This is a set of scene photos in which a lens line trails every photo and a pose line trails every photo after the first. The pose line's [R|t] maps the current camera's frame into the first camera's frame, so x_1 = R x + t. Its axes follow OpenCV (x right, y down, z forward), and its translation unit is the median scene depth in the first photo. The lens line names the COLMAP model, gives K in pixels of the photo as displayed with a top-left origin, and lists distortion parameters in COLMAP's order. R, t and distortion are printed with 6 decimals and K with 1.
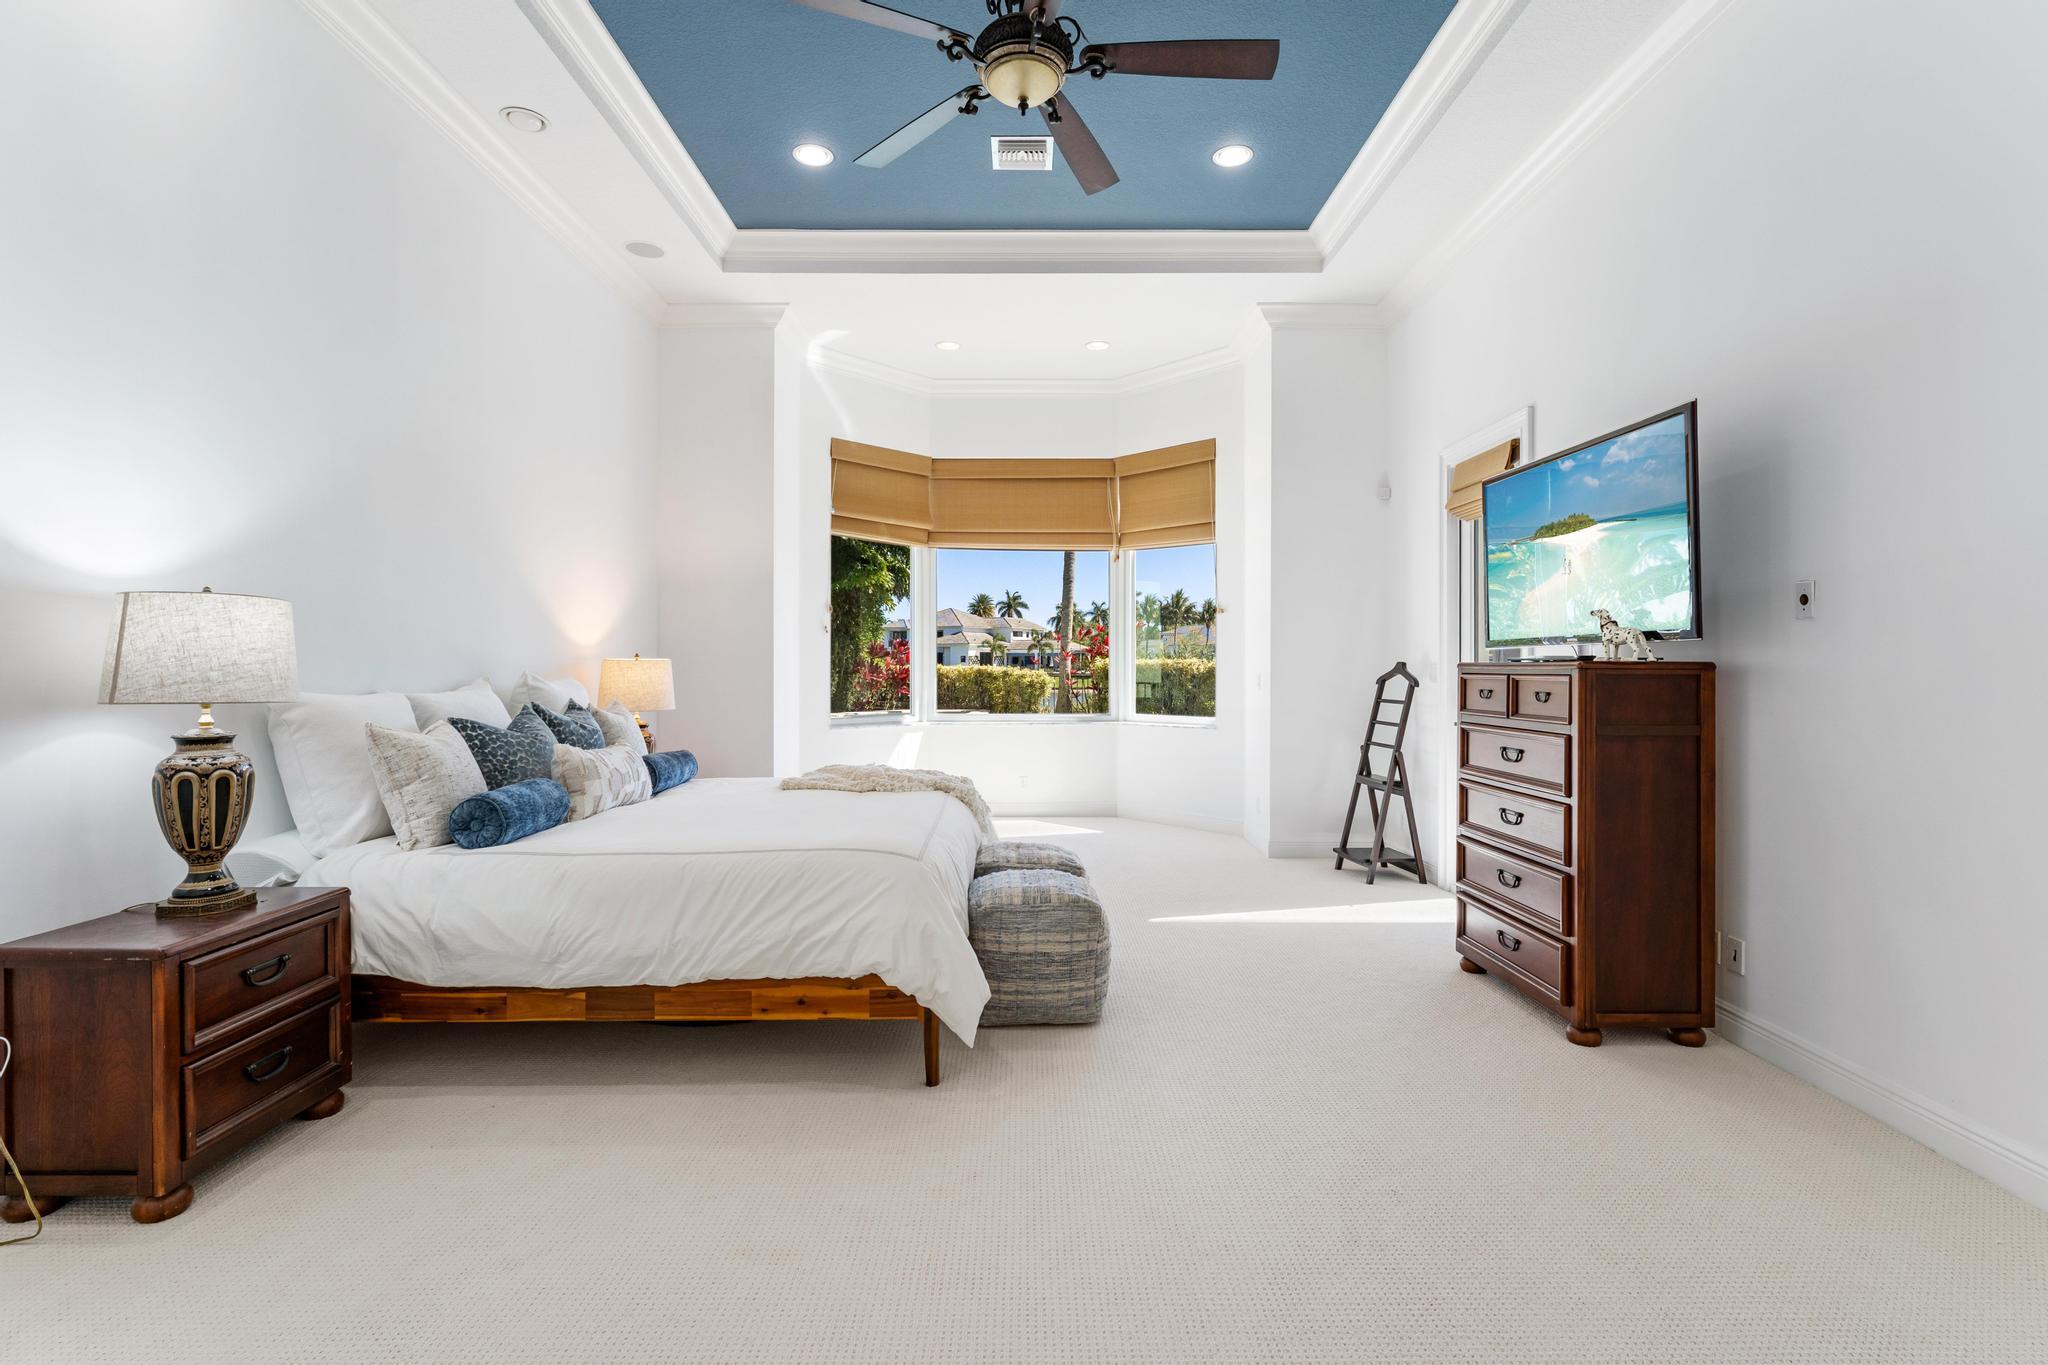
lens RADIAL K [[962.9, 0, 1025.6], [0, 962.9, 650.8], [0, 0, 1]] dist [-0.001672, 0.000323]
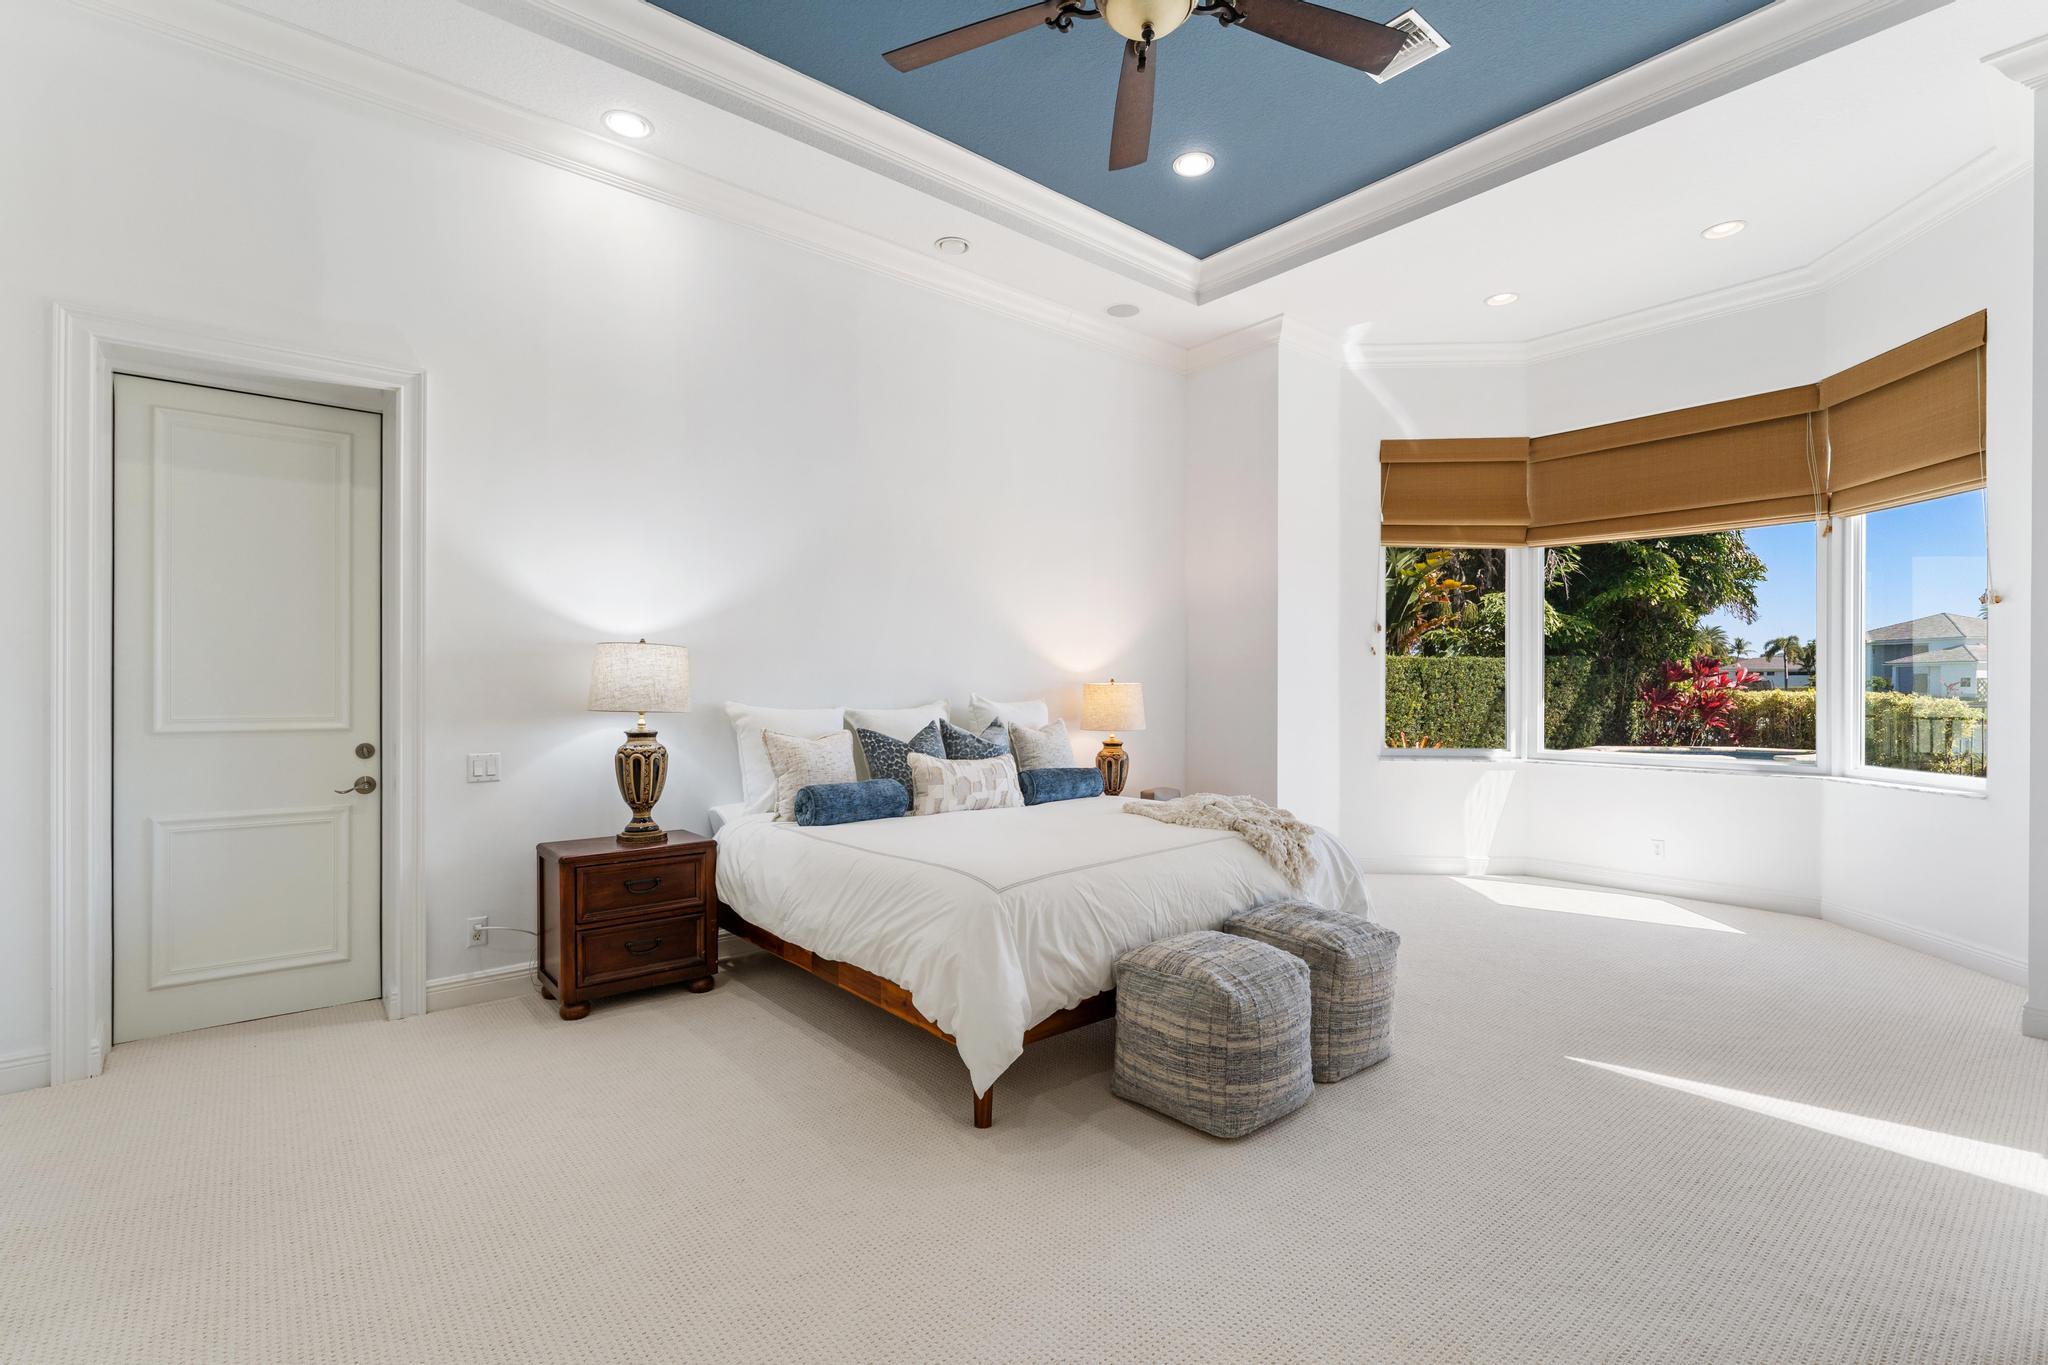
lens RADIAL K [[922.3, 0, 1024.0], [0, 922.3, 682.5], [0, 0, 1]] dist [-0.000506, 0.000215]
pose [[0.638975, -0.001965, -0.769225, 0.558505], [0.007960, 0.999960, 0.004059, 0.003999], [0.769186, -0.008717, 0.638966, 0.392261]]
